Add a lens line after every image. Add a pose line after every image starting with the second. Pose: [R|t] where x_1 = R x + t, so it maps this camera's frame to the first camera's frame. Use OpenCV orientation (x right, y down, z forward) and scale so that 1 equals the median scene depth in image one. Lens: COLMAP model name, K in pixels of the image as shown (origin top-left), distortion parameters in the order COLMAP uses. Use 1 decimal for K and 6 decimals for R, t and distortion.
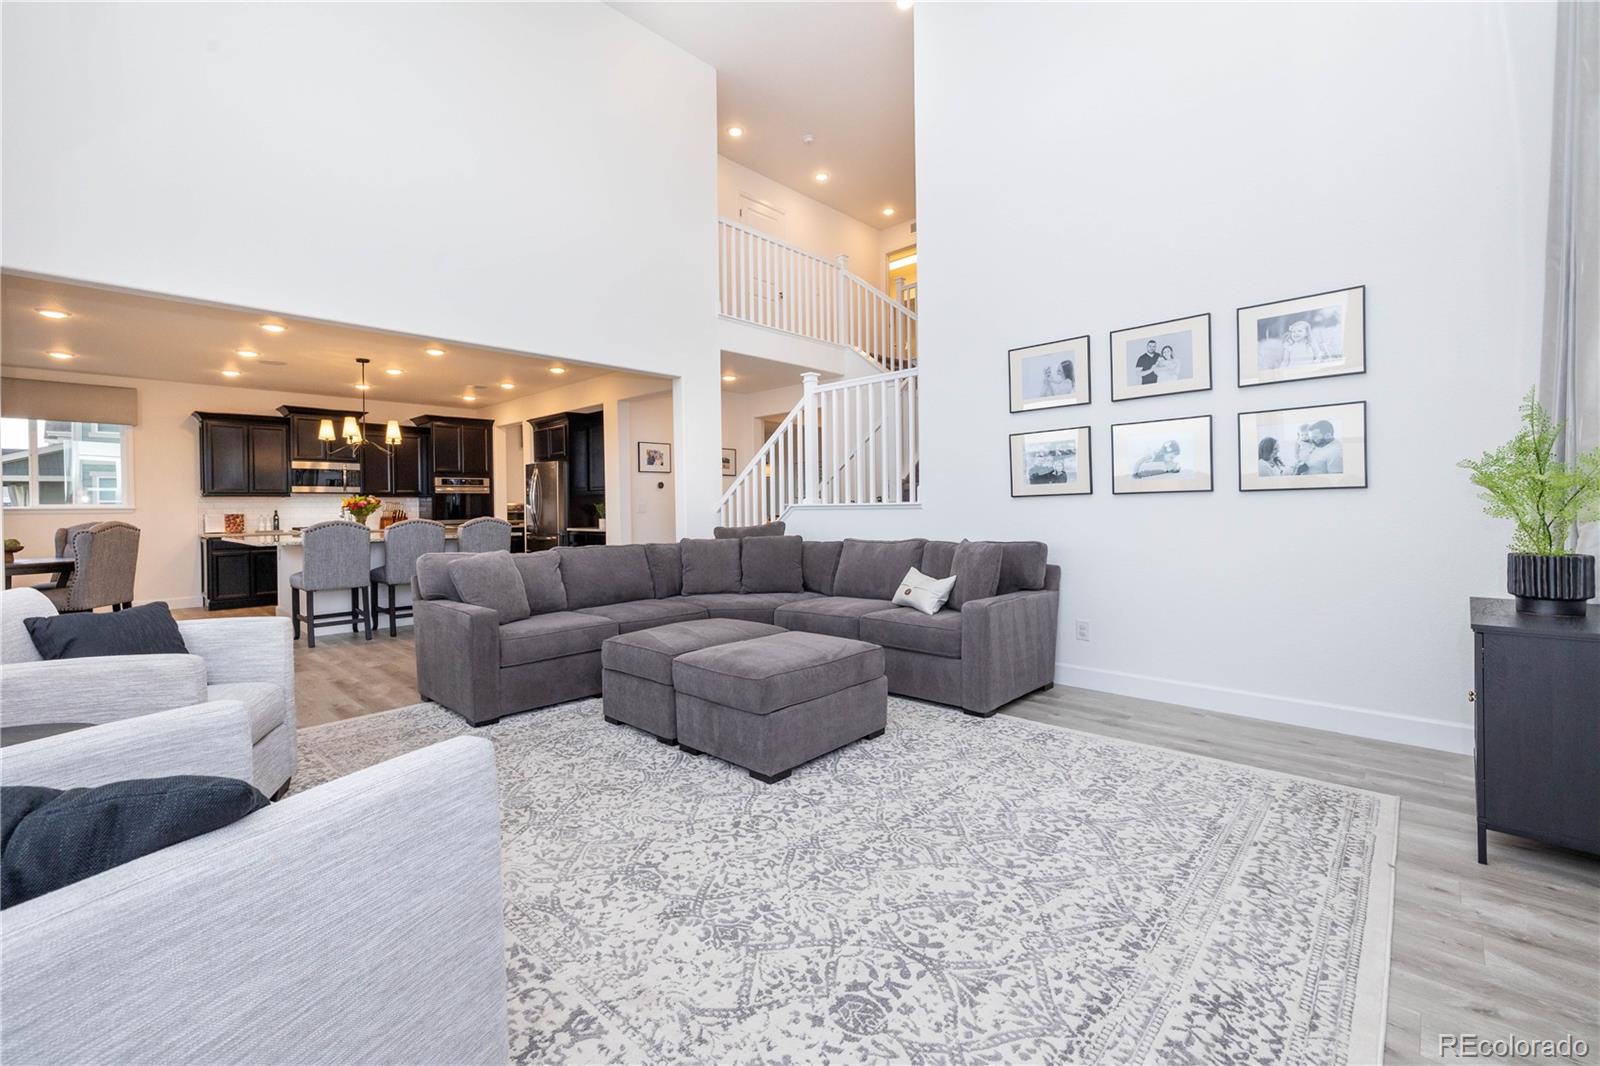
lens RADIAL K [[673.1, 0, 798.6], [0, 673.1, 522.4], [0, 0, 1]] dist [-0.000942, 0.000210]
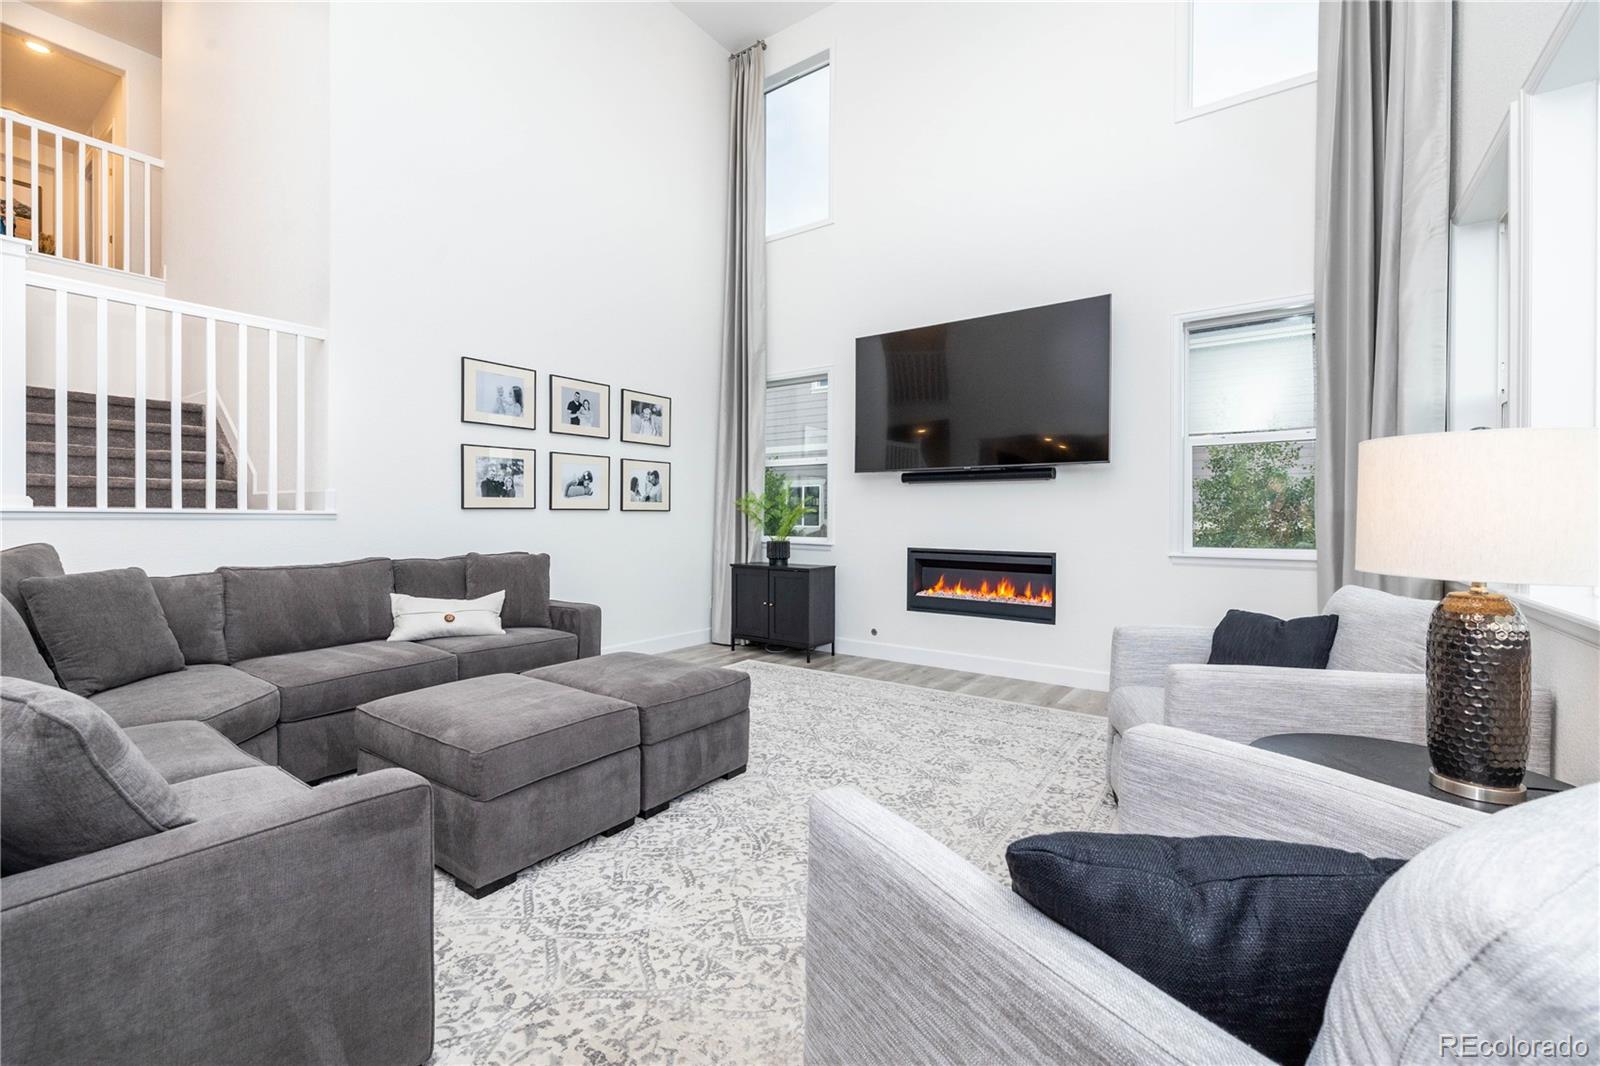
lens RADIAL K [[673.1, 0, 791.8], [0, 673.1, 525.0], [0, 0, 1]] dist [-0.000942, 0.000210]
pose [[-0.132208, 0.001450, 0.991221, -1.023870], [0.016206, 0.999868, 0.000699, -0.009969], [-0.991090, 0.016156, -0.132214, 0.957548]]
